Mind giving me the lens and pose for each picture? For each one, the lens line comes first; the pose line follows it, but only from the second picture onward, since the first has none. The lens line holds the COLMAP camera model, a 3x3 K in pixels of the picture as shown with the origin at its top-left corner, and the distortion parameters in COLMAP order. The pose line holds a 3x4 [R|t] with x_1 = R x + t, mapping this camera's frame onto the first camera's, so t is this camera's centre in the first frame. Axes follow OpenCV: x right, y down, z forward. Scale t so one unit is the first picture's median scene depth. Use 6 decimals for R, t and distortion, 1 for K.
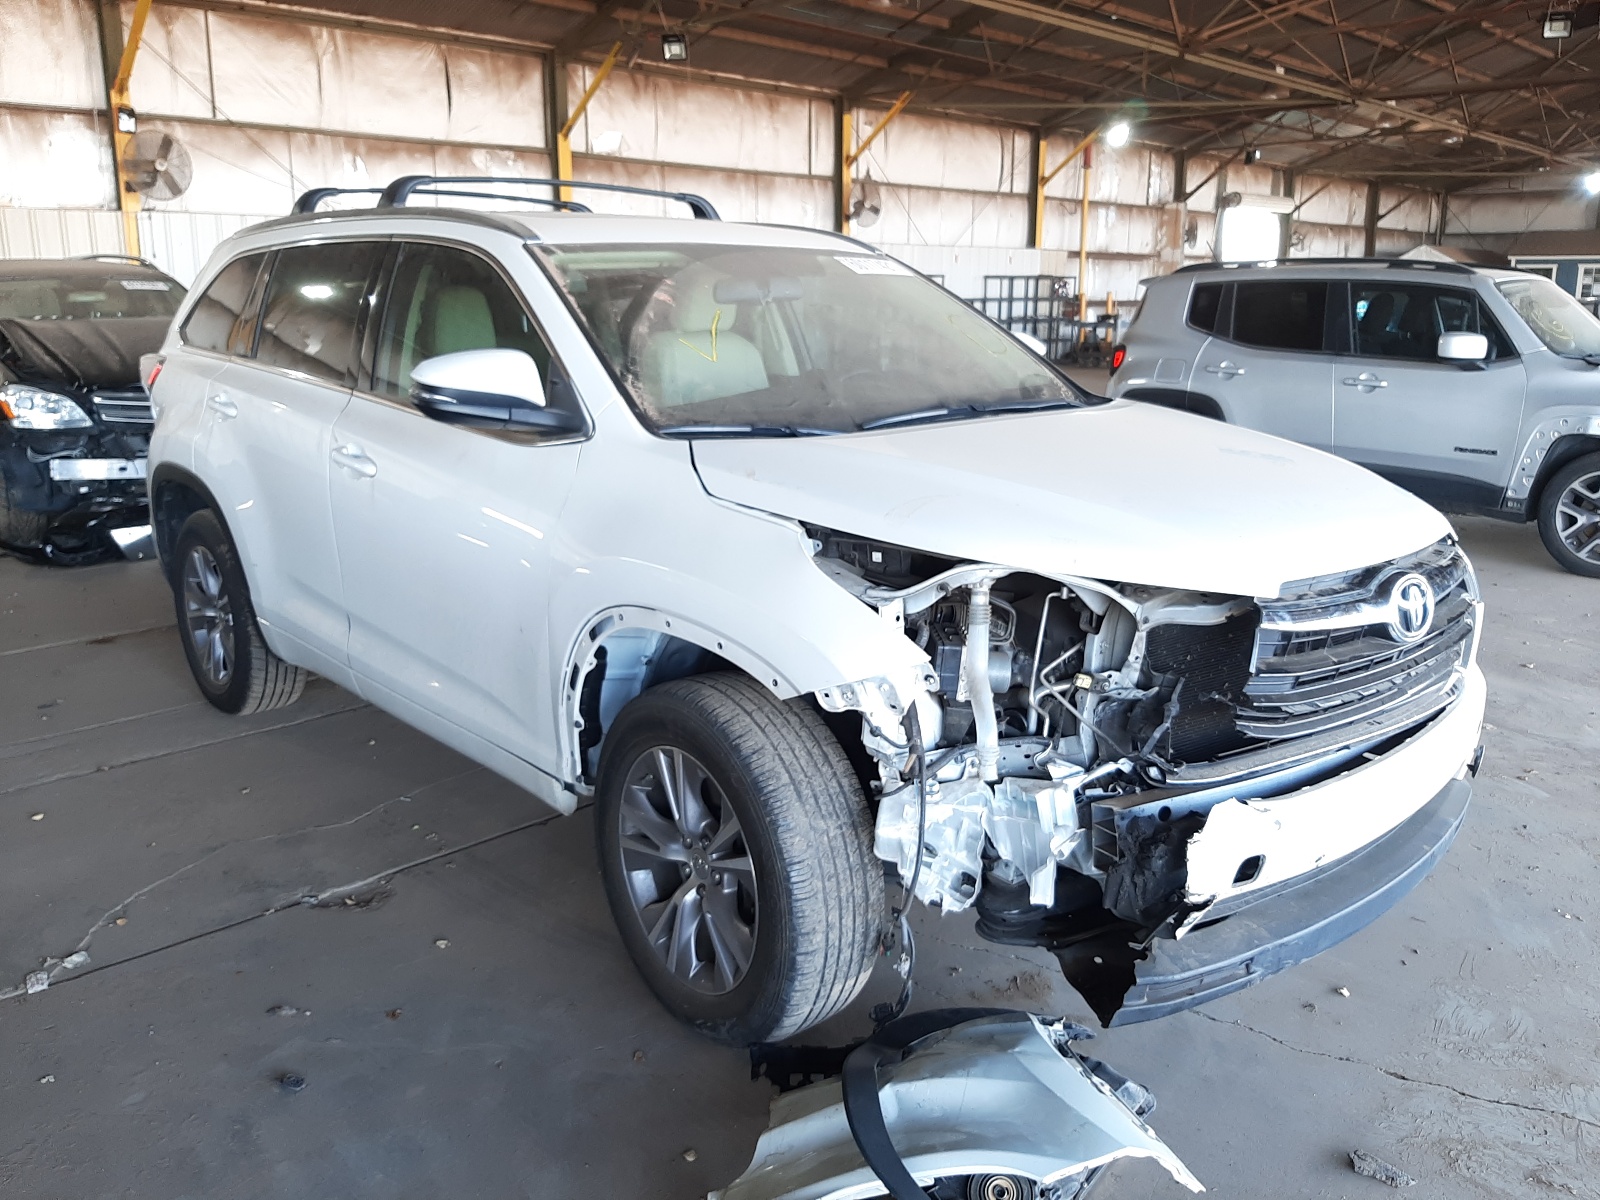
lens RADIAL K [[1242.0, 0, 806.8], [0, 1242.0, 582.6], [0, 0, 1]] dist [0.097448, -0.196433]
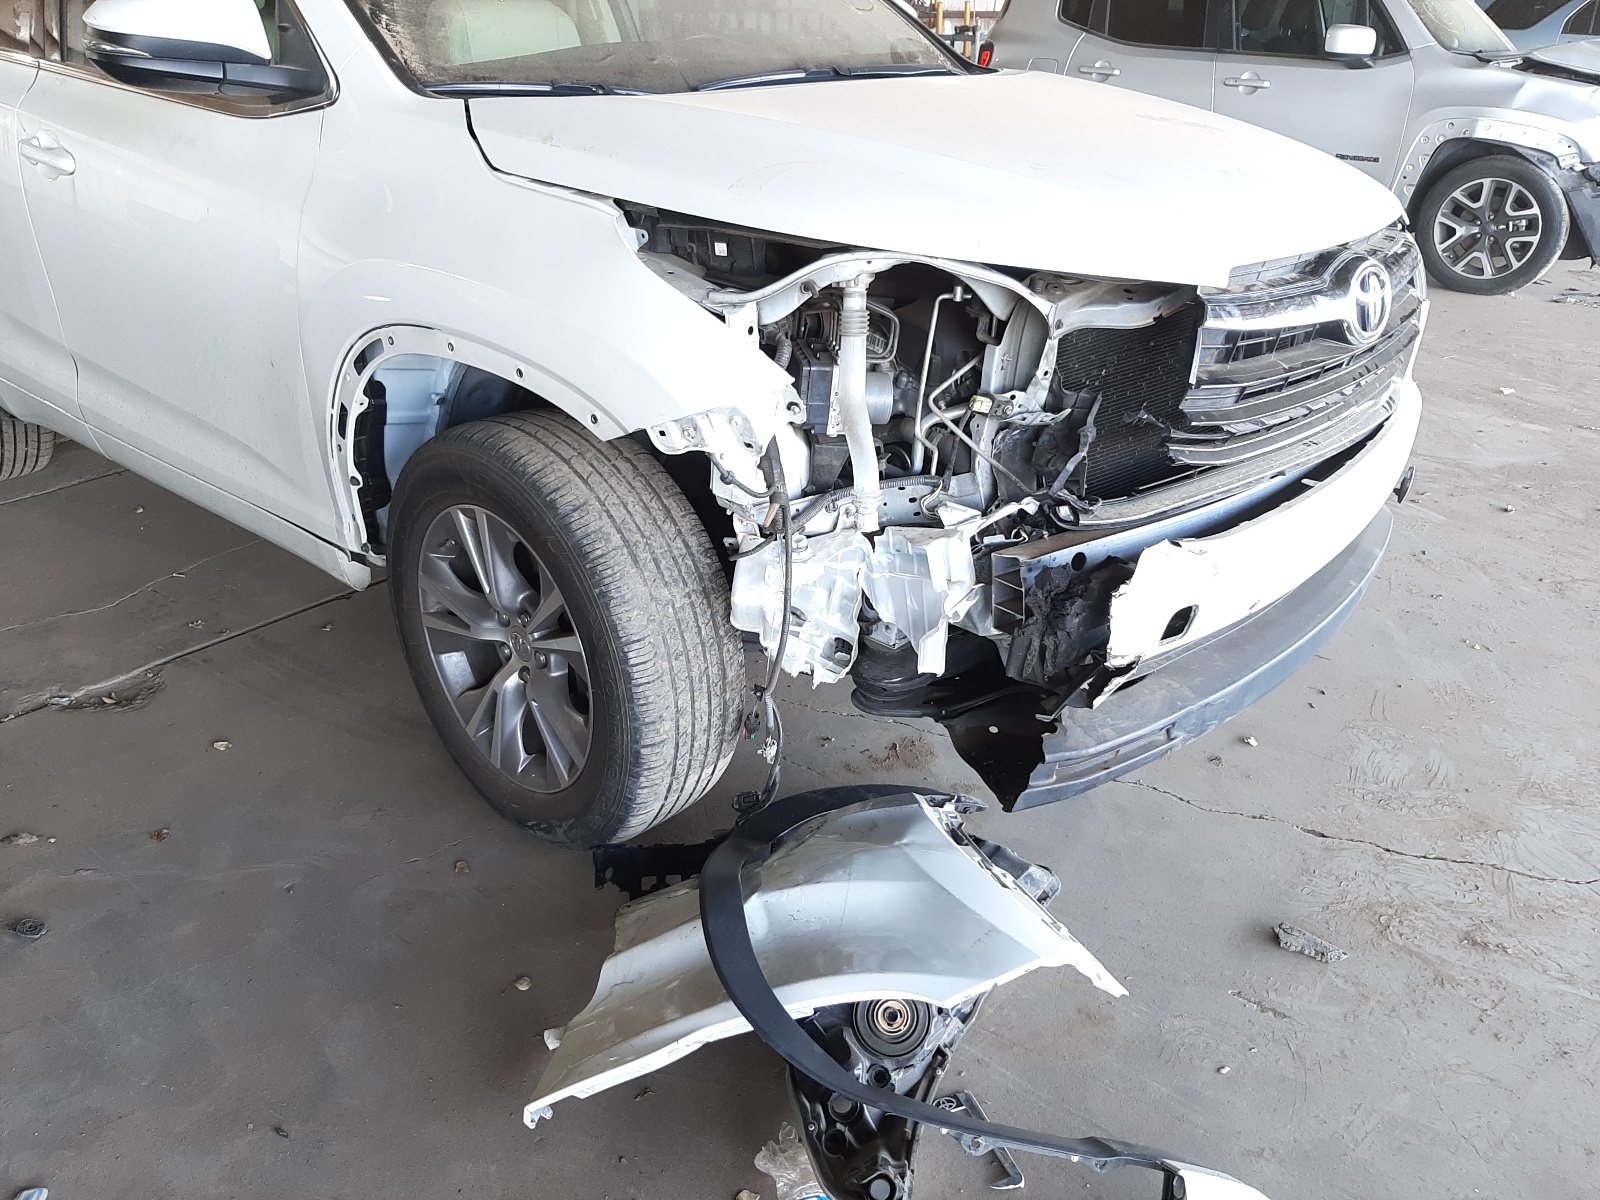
lens RADIAL K [[1242.0, 0, 806.8], [0, 1242.0, 582.6], [0, 0, 1]] dist [0.097448, -0.196433]
pose [[0.993050, -0.045240, 0.108655, 0.015823], [0.022668, 0.979408, 0.200613, 0.026535], [-0.115493, -0.196756, 0.973627, 0.199229]]
